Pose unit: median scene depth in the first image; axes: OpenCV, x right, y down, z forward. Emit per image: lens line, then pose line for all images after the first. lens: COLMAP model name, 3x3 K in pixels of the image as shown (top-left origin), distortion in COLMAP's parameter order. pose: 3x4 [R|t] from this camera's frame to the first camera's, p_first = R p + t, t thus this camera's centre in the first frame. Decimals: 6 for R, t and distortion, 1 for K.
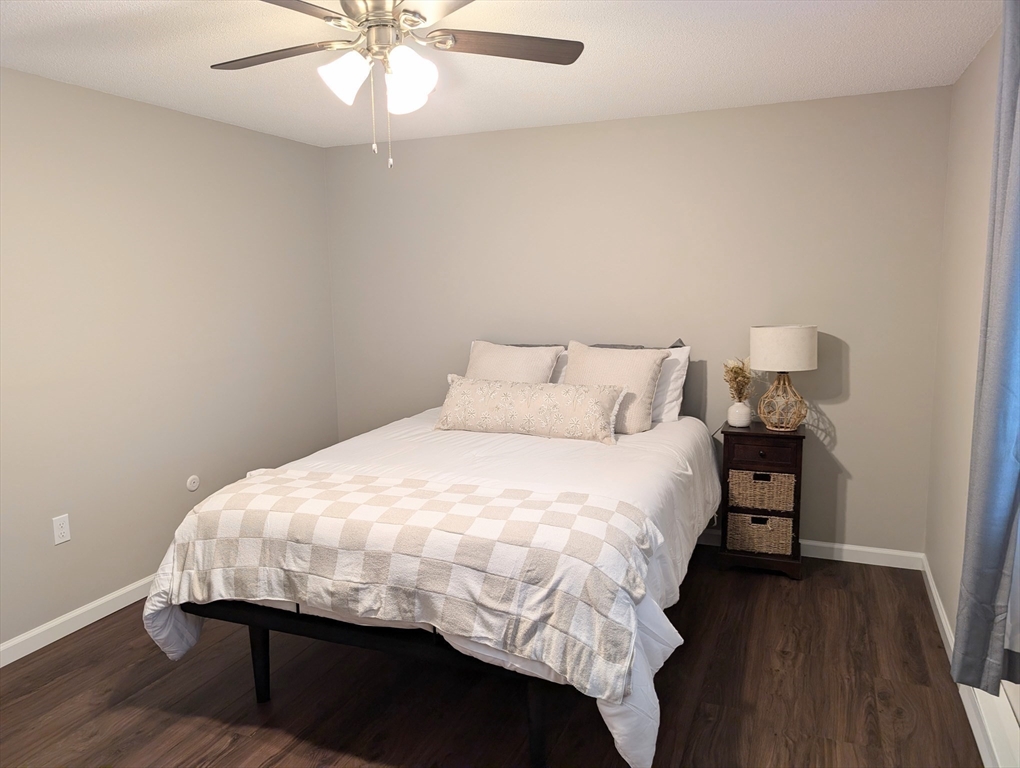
lens RADIAL K [[726.9, 0, 511.0], [0, 726.9, 387.9], [0, 0, 1]] dist [0.003704, -0.010963]
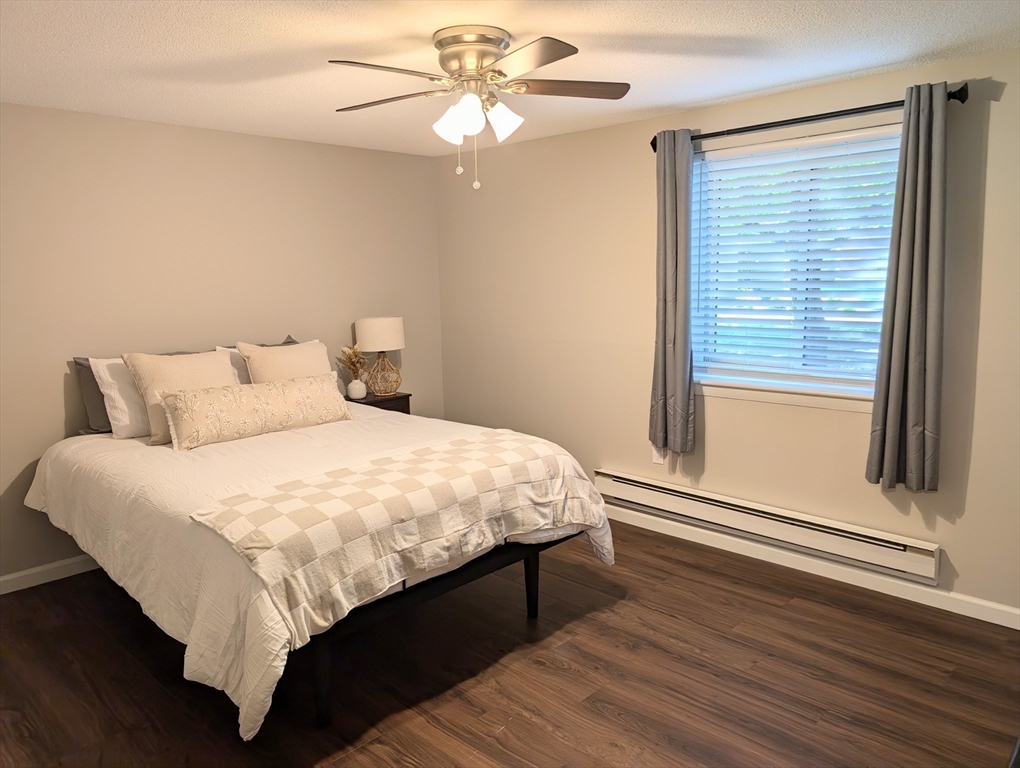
lens RADIAL K [[726.9, 0, 511.0], [0, 726.9, 387.9], [0, 0, 1]] dist [0.003704, -0.010963]
pose [[0.374839, -0.134831, 0.917233, -1.231735], [0.154979, 0.984559, 0.081394, -0.045525], [-0.914045, 0.111643, 0.389947, 0.430316]]
